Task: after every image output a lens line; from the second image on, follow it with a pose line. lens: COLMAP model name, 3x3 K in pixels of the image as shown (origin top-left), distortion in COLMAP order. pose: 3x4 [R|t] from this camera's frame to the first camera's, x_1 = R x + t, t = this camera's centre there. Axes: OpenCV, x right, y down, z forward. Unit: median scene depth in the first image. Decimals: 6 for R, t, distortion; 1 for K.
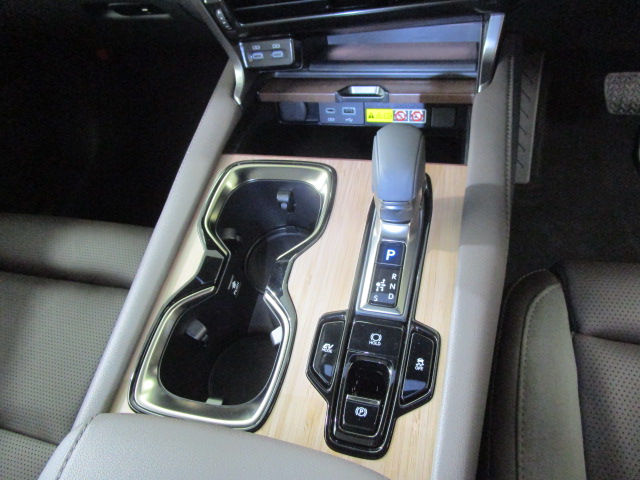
lens RADIAL K [[457.8, 0, 320.0], [0, 457.8, 240.0], [0, 0, 1]] dist [-0.017955, 0.001970]
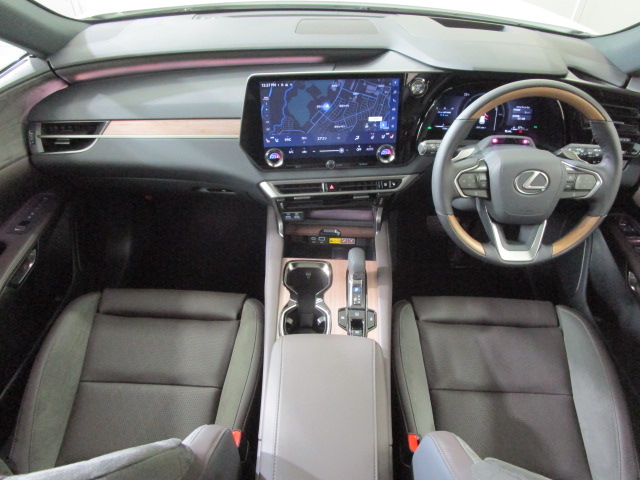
lens RADIAL K [[459.9, 0, 320.0], [0, 459.9, 240.0], [0, 0, 1]] dist [0.000420, 0.004119]
pose [[0.966359, -0.004618, 0.257154, -0.734590], [0.057363, 0.978524, -0.197993, 0.252482], [-0.250717, 0.206084, 0.945870, -1.619635]]
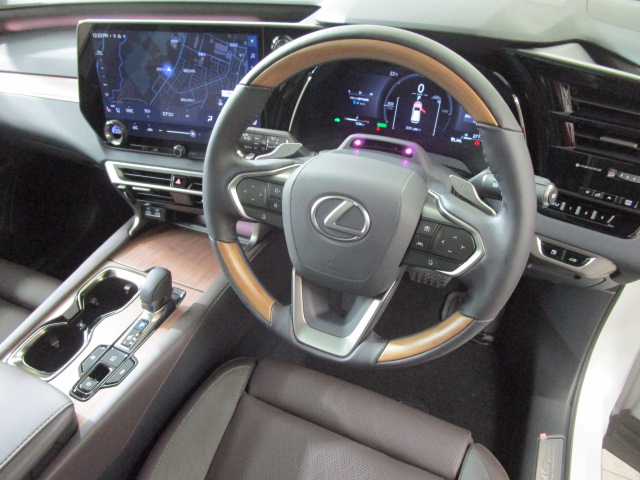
lens RADIAL K [[457.8, 0, 320.0], [0, 457.8, 240.0], [0, 0, 1]] dist [-0.017955, 0.001970]
pose [[0.972909, 0.205831, -0.105274, 0.943708], [-0.222488, 0.957343, -0.184374, -0.122619], [0.062833, 0.202801, 0.977202, -0.975552]]
